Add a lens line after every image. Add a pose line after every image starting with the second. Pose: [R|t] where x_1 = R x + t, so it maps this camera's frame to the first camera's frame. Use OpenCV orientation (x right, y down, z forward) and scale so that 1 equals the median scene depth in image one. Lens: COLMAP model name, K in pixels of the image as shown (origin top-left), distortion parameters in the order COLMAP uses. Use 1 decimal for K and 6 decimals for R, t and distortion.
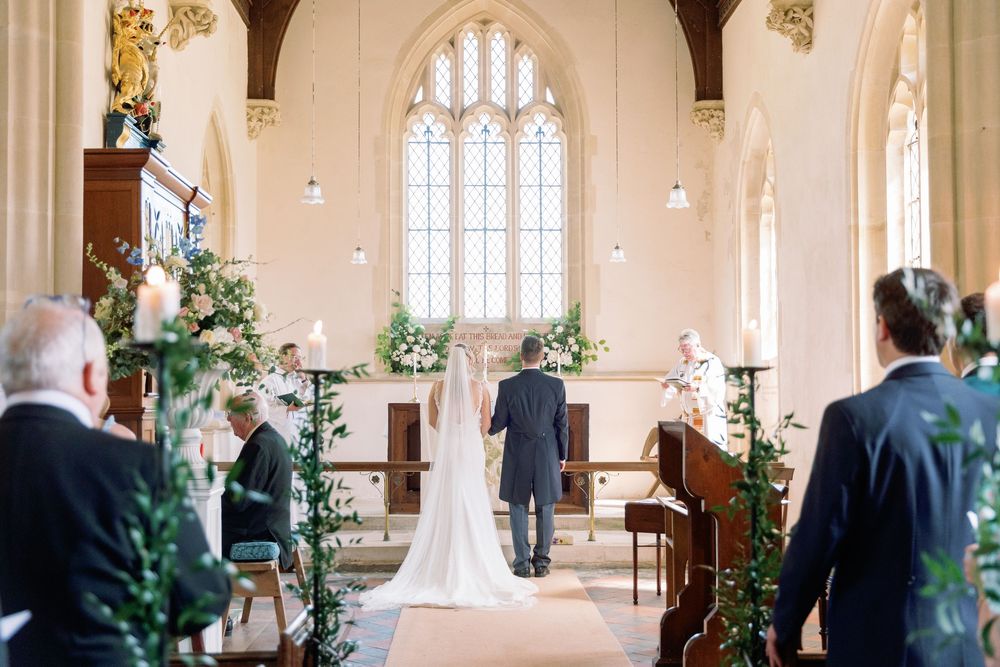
lens RADIAL K [[1518.5, 0, 500.0], [0, 1518.5, 333.5], [0, 0, 1]] dist [0.017438, 0.010099]
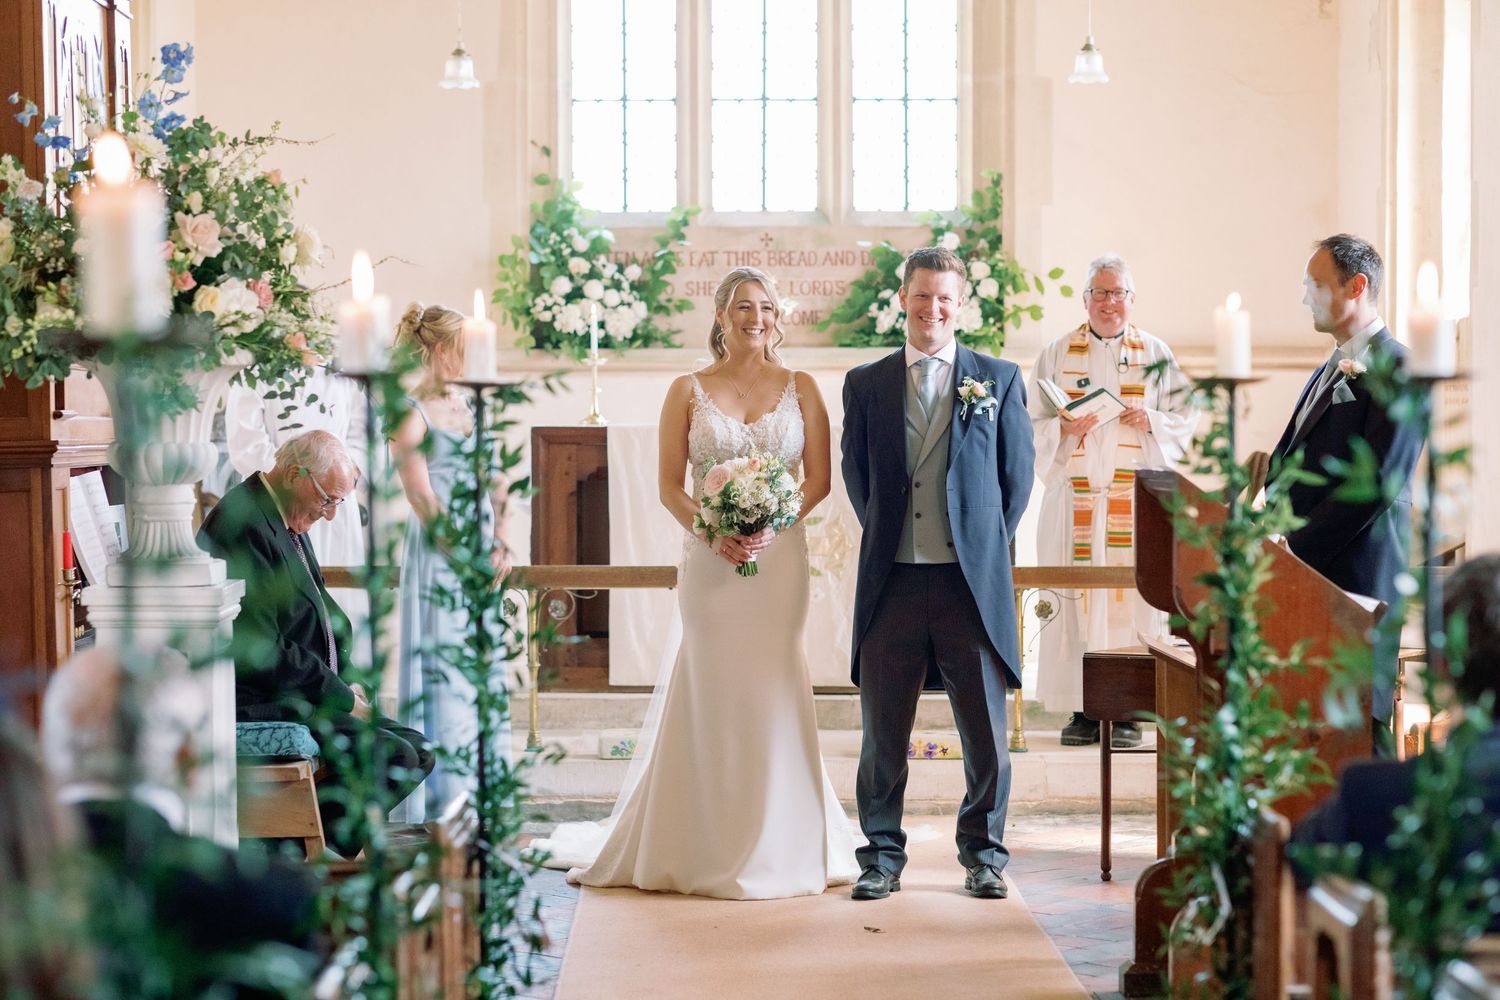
lens RADIAL K [[2277.7, 0, 750.0], [0, 2277.7, 500.0], [0, 0, 1]] dist [0.017438, 0.010099]
pose [[0.999781, 0.000774, -0.020892, -0.000915], [0.000708, 0.997490, 0.070799, 0.021735], [0.020894, -0.070798, 0.997272, 0.376148]]
